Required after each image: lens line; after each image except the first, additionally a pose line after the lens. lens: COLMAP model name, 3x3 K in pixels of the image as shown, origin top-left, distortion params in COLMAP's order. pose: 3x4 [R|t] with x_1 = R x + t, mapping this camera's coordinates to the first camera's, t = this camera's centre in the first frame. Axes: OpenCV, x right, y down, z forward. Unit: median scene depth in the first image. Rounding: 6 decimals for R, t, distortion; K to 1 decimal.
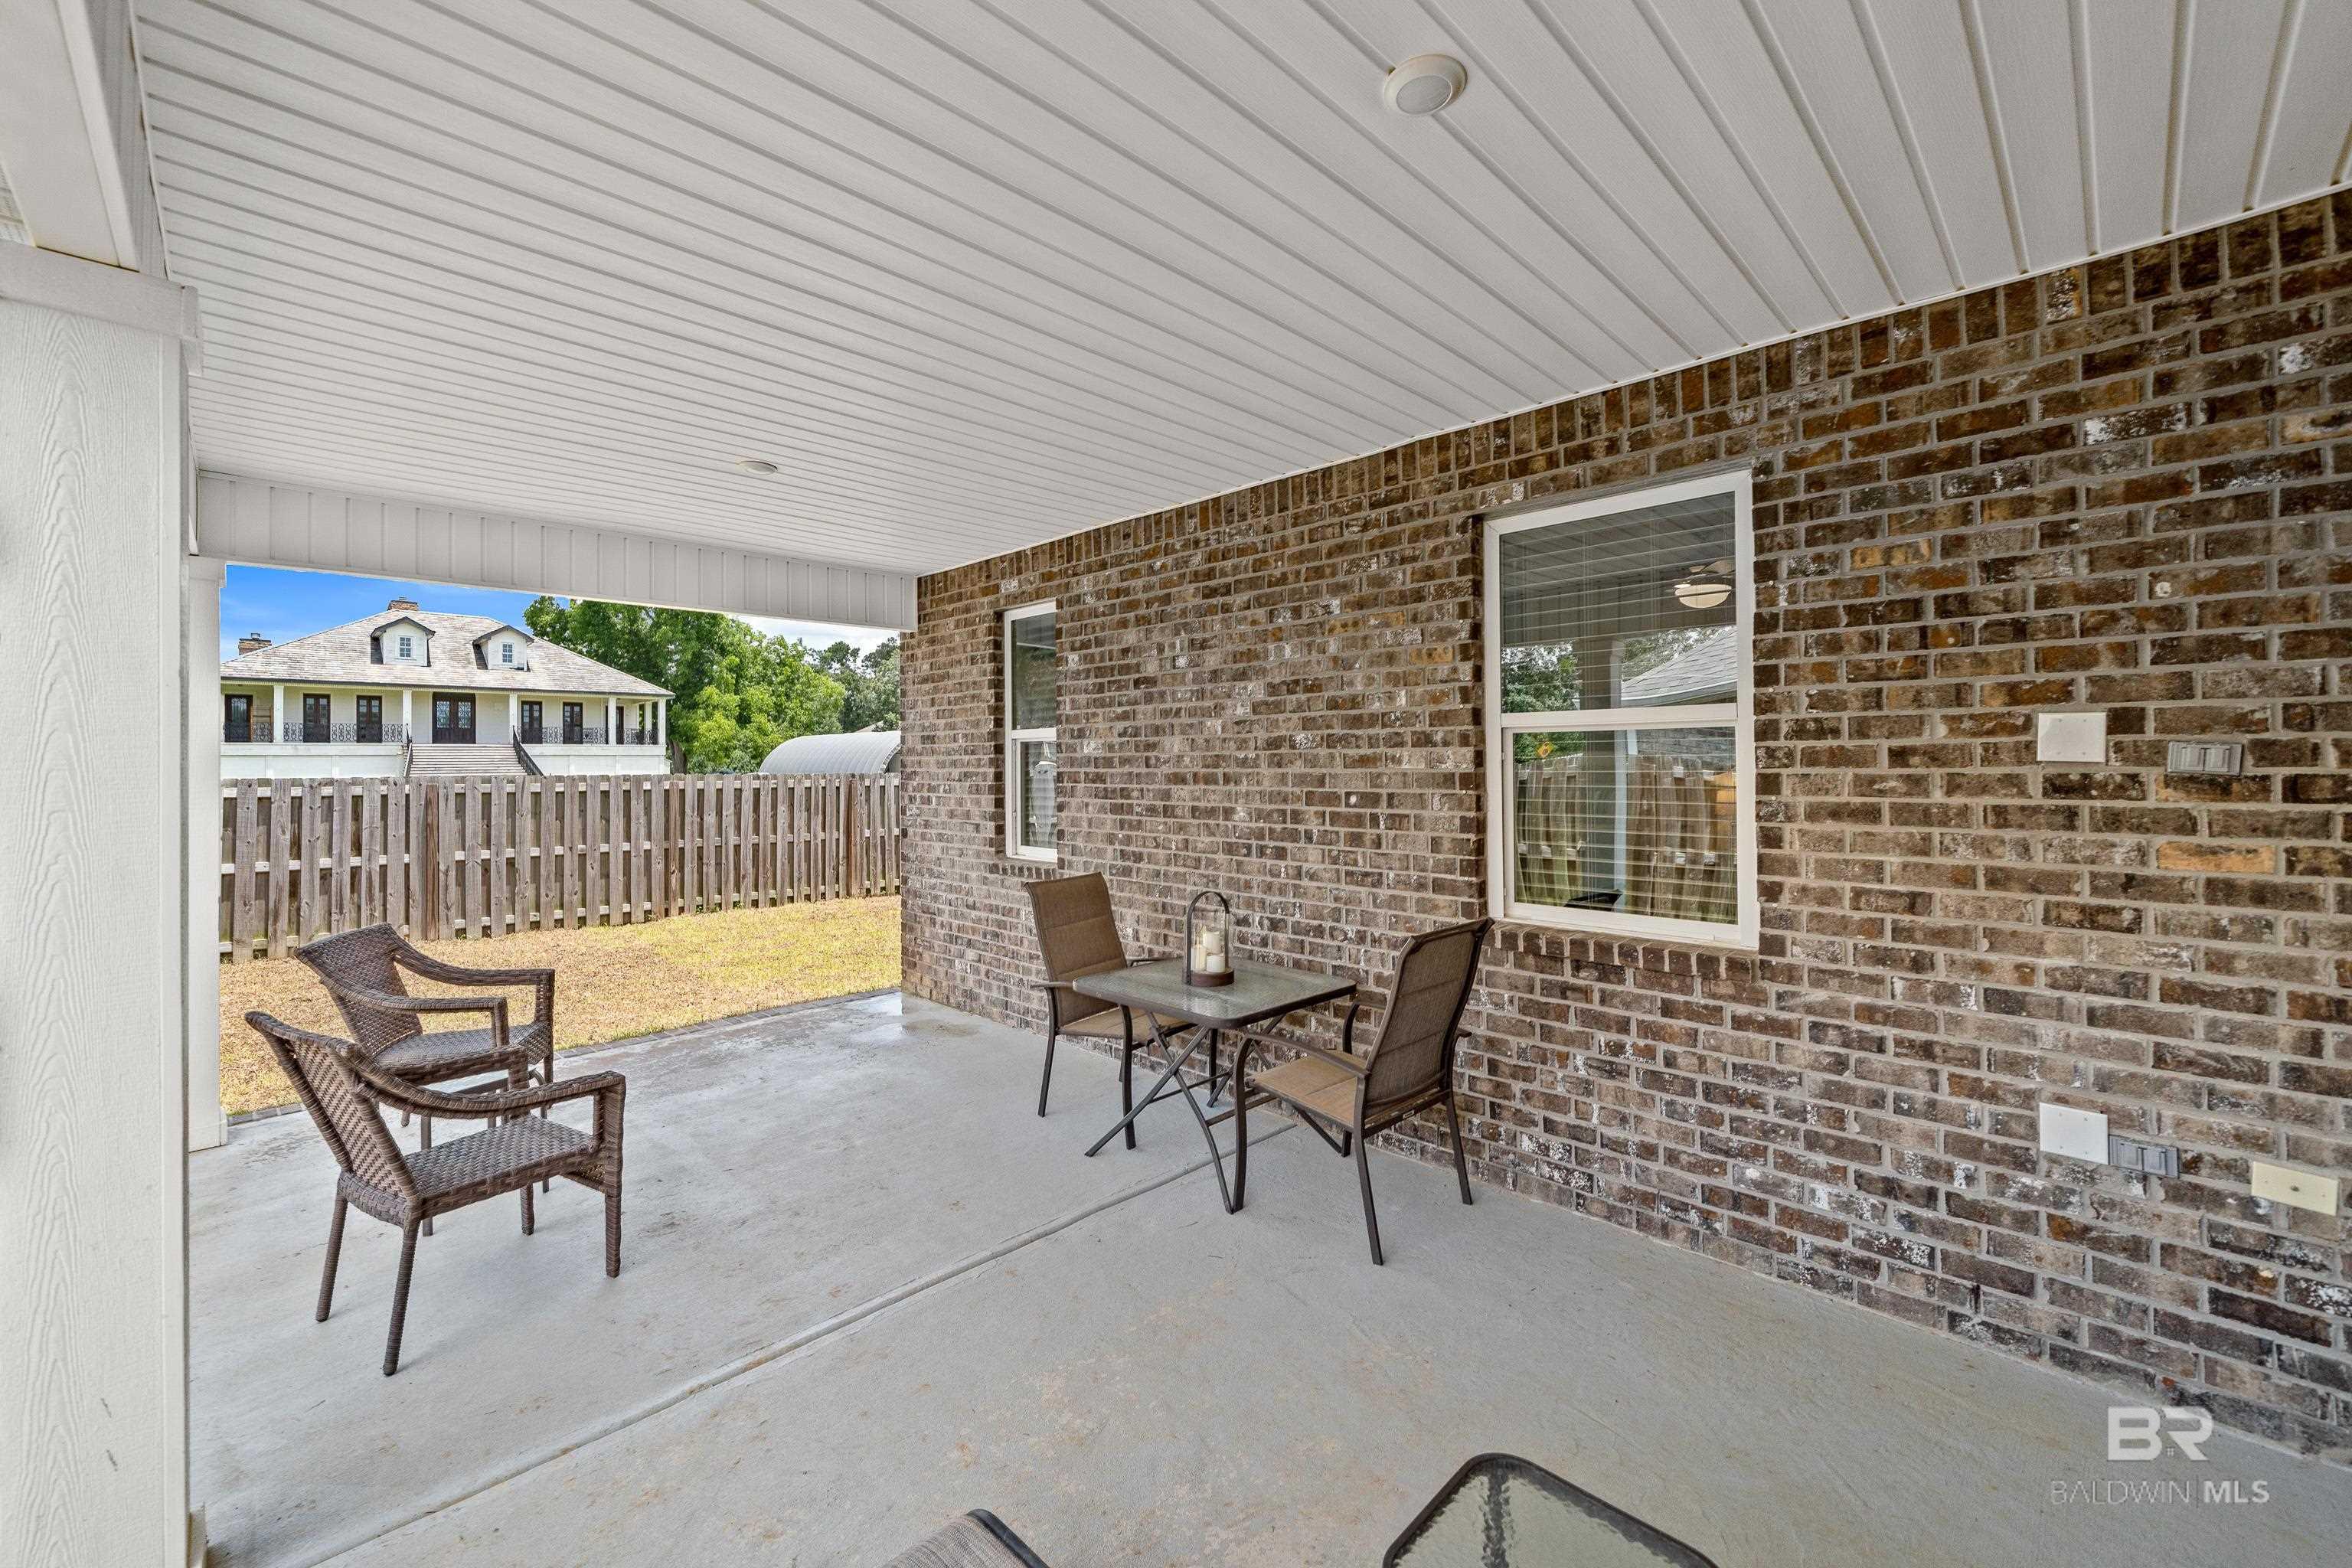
lens RADIAL K [[933.2, 0, 1179.9], [0, 933.2, 754.1], [0, 0, 1]] dist [0.001418, 0.000301]
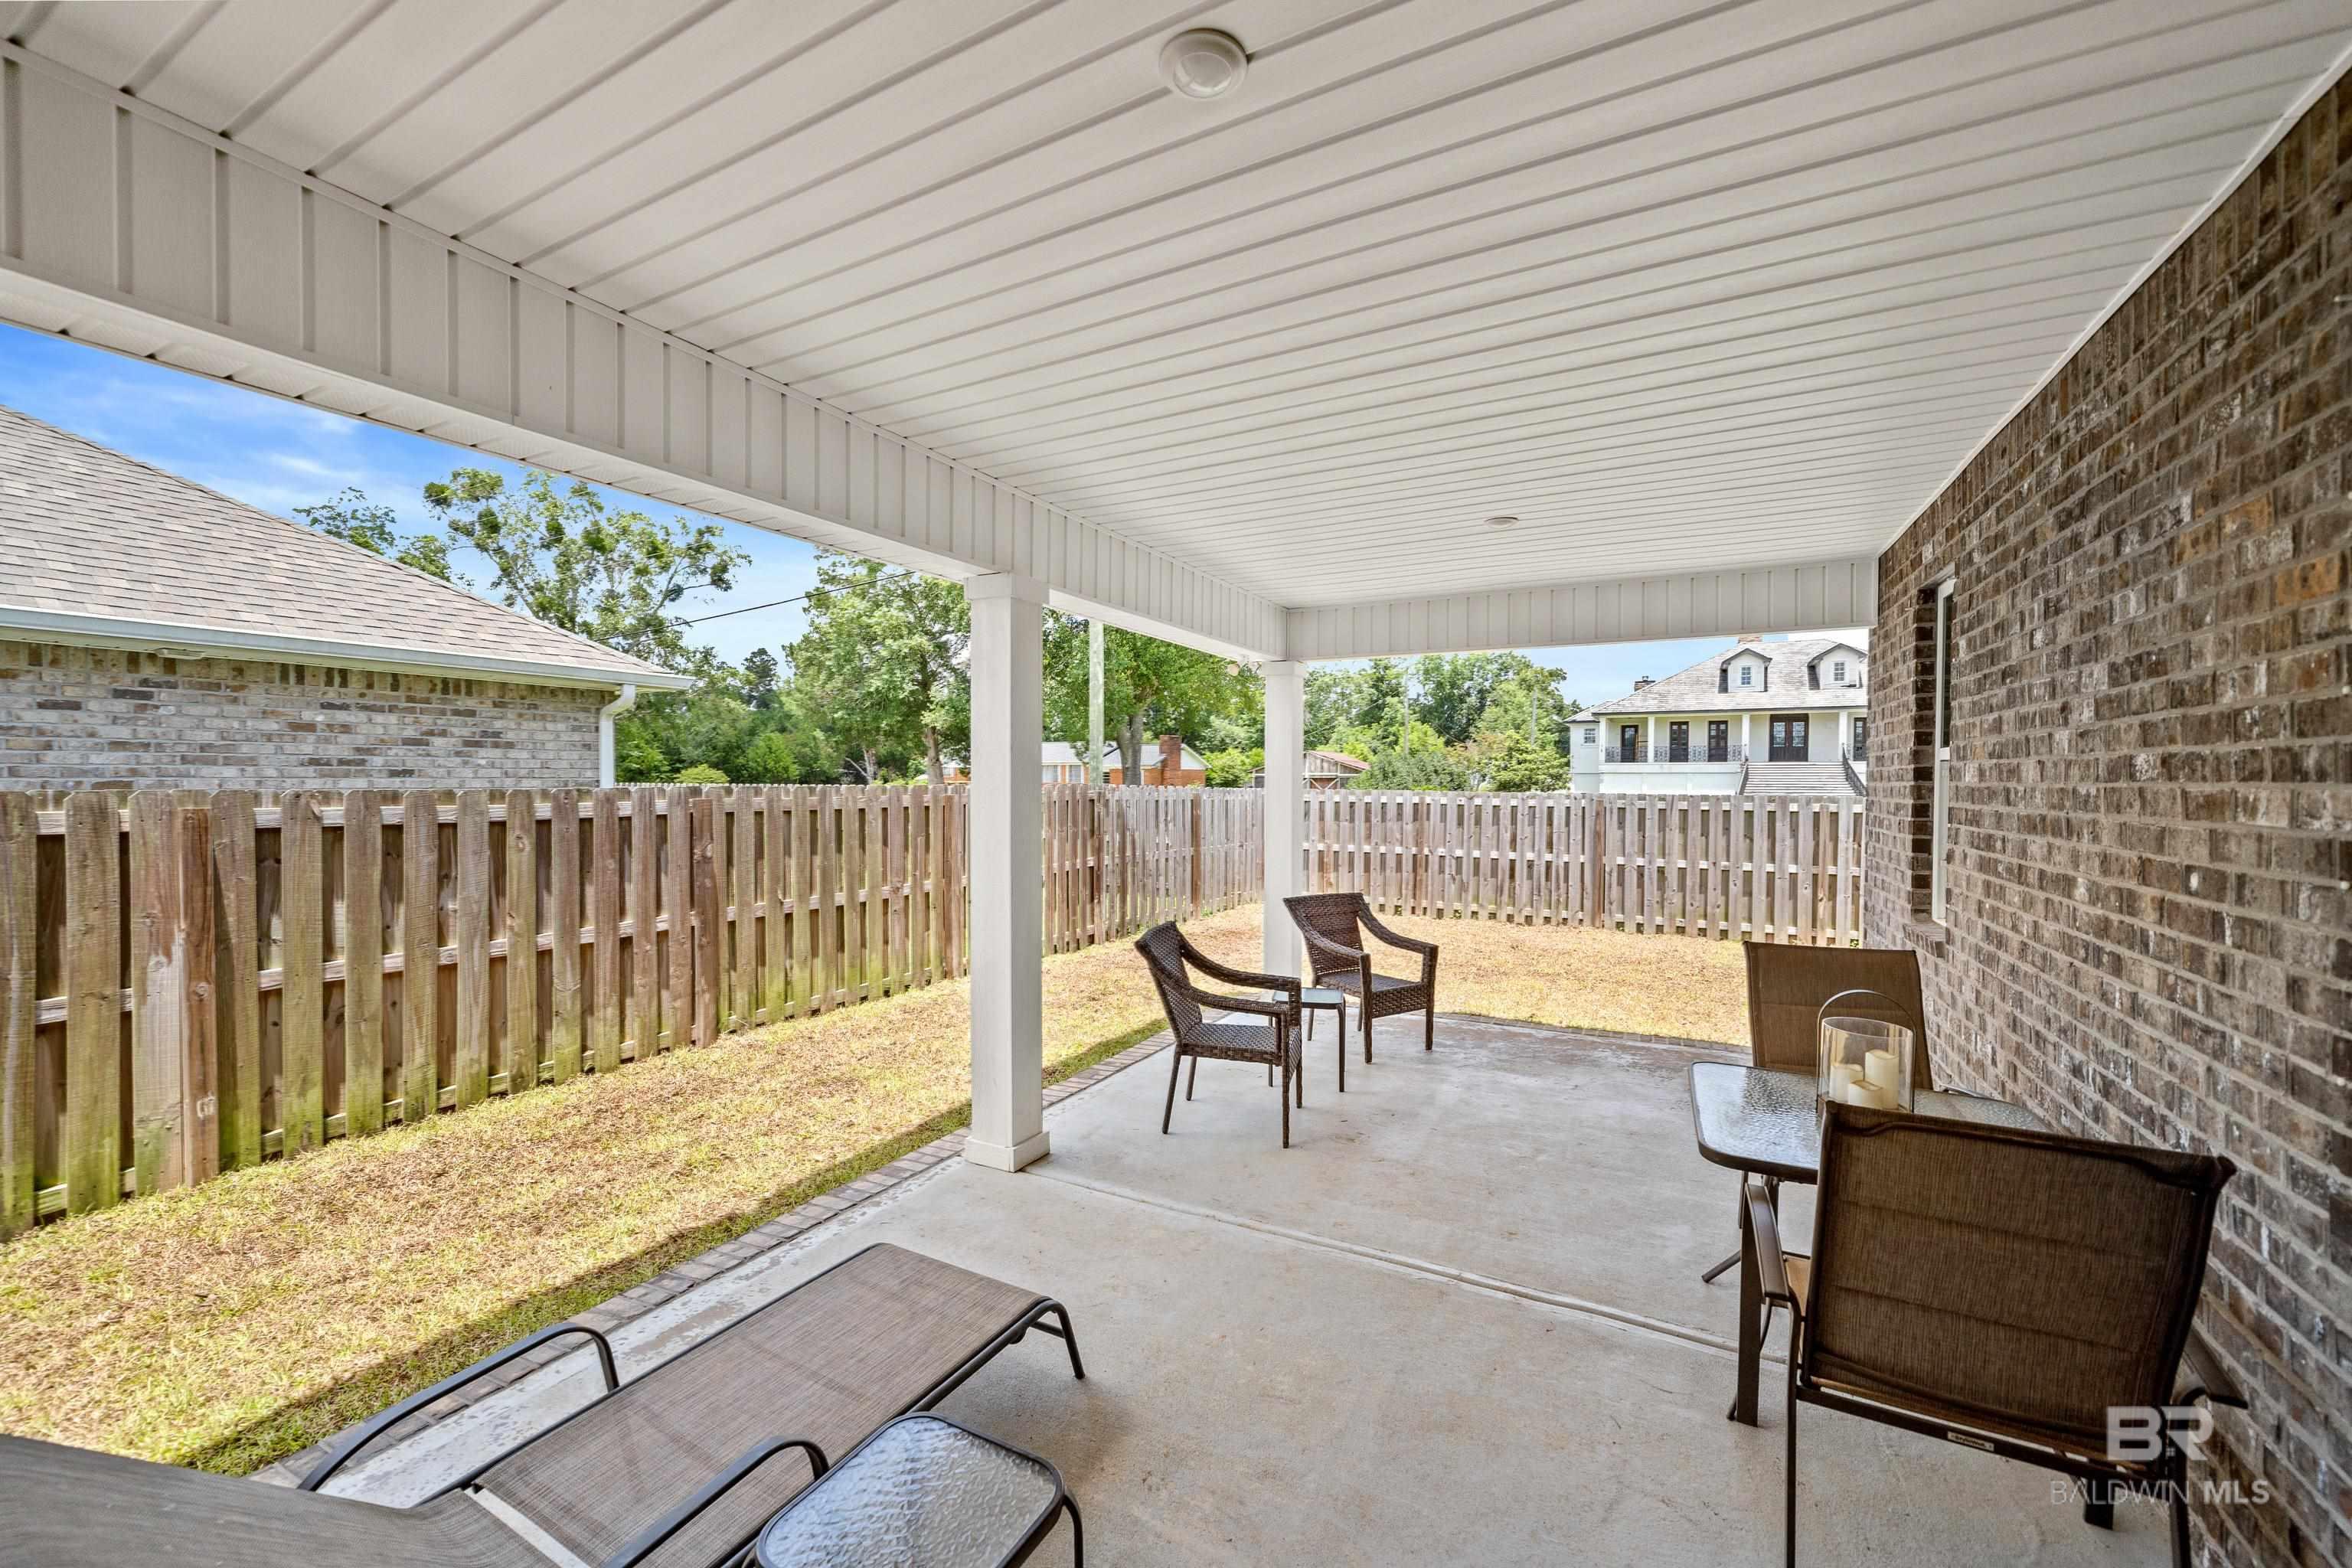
lens RADIAL K [[933.2, 0, 1181.0], [0, 933.2, 796.5], [0, 0, 1]] dist [0.001418, 0.000301]
pose [[0.297087, 0.025395, -0.954513, 0.204126], [0.000997, 0.999637, 0.026906, -0.004914], [0.954850, -0.008945, 0.296954, 0.125698]]
